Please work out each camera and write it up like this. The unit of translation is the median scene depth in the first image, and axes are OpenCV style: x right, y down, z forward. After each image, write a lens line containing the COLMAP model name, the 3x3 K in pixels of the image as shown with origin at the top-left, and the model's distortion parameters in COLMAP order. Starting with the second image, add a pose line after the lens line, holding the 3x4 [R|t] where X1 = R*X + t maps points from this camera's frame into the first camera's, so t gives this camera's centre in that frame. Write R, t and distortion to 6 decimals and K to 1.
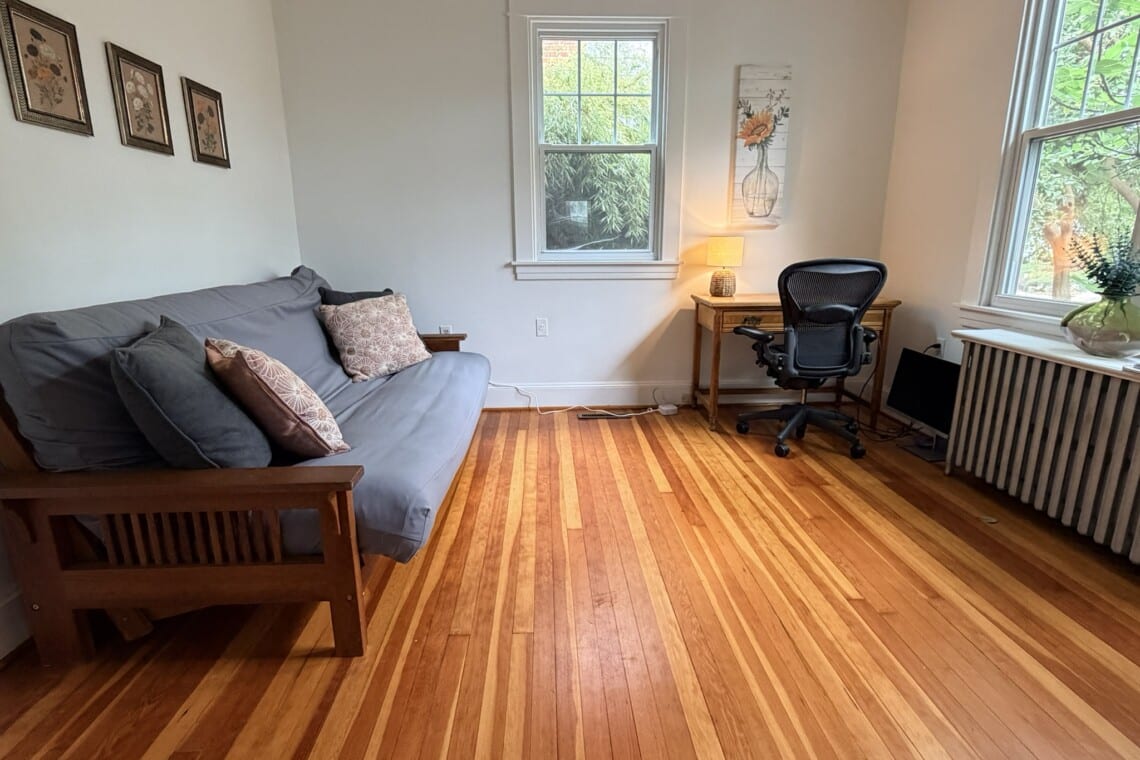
lens RADIAL K [[578.0, 0, 570.3], [0, 578.0, 385.0], [0, 0, 1]] dist [0.001587, -0.000374]
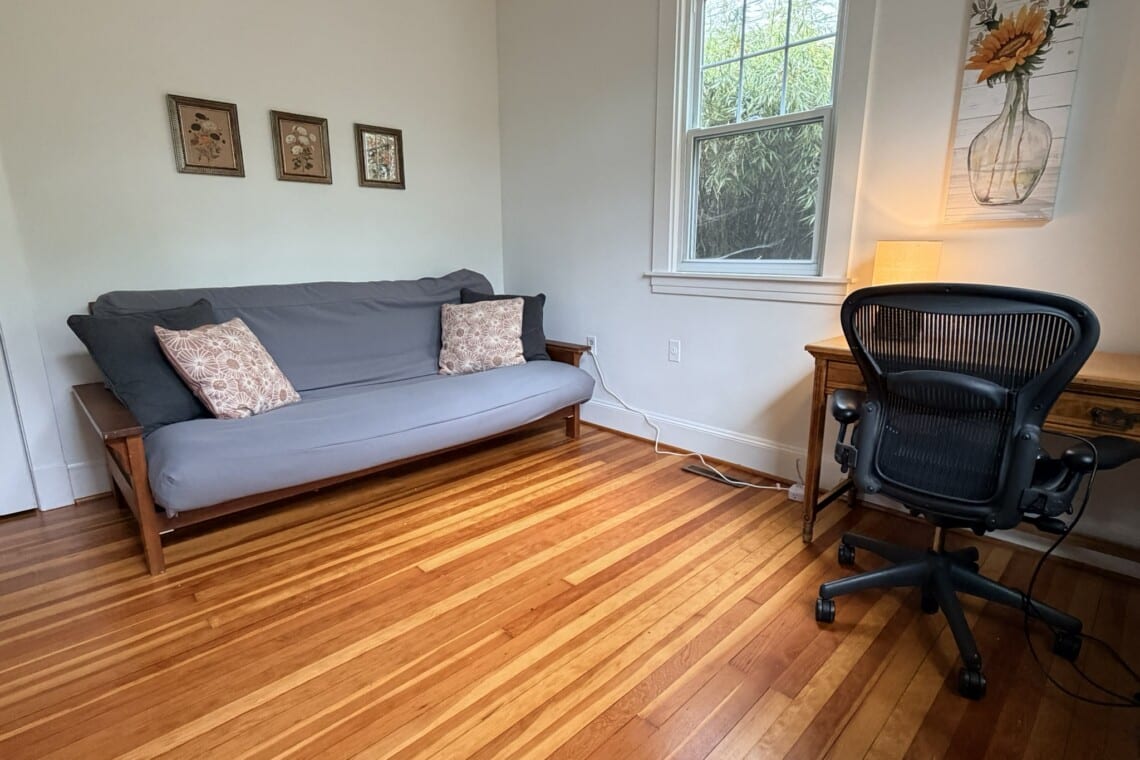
lens RADIAL K [[578.0, 0, 570.3], [0, 578.0, 385.0], [0, 0, 1]] dist [0.001587, -0.000374]
pose [[0.668132, 0.173256, -0.723589, 0.555072], [-0.181070, 0.981135, 0.067730, -0.096986], [0.721674, 0.085767, 0.686900, 0.386980]]
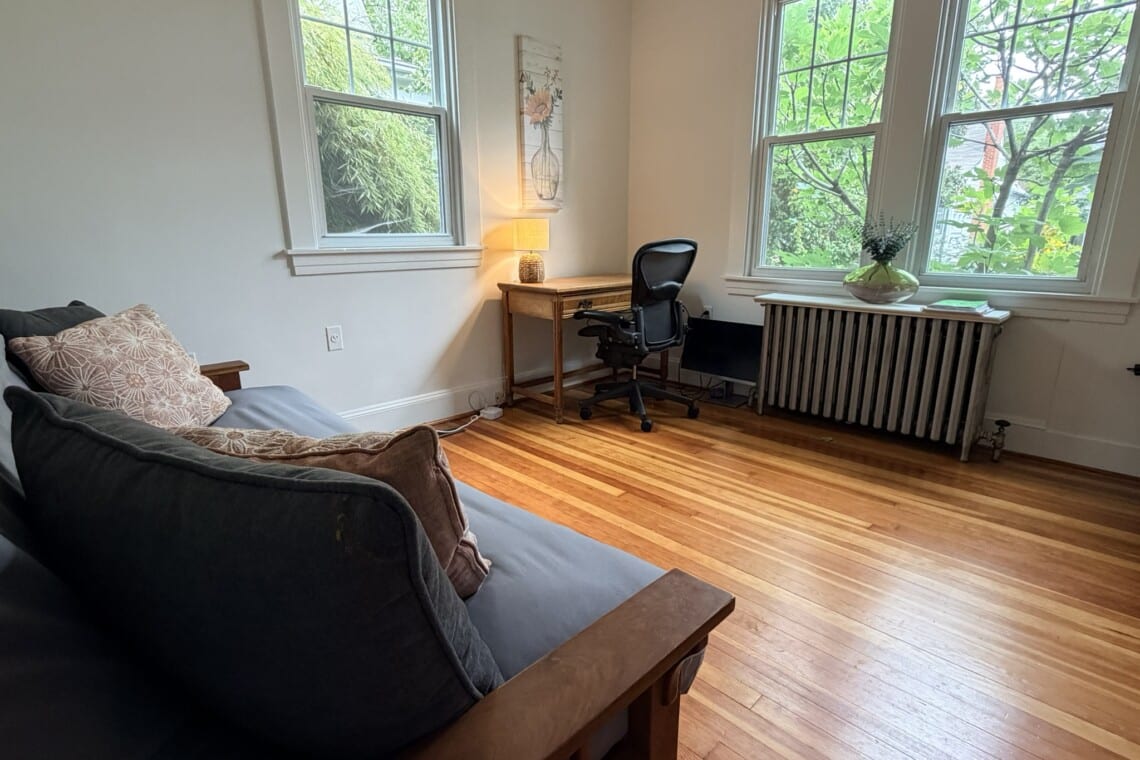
lens RADIAL K [[578.0, 0, 570.3], [0, 578.0, 385.0], [0, 0, 1]] dist [0.001587, -0.000374]
pose [[0.739408, -0.169658, 0.651531, -0.383102], [0.164197, 0.983950, 0.069876, -0.051295], [-0.652928, 0.055312, 0.755397, 0.293599]]
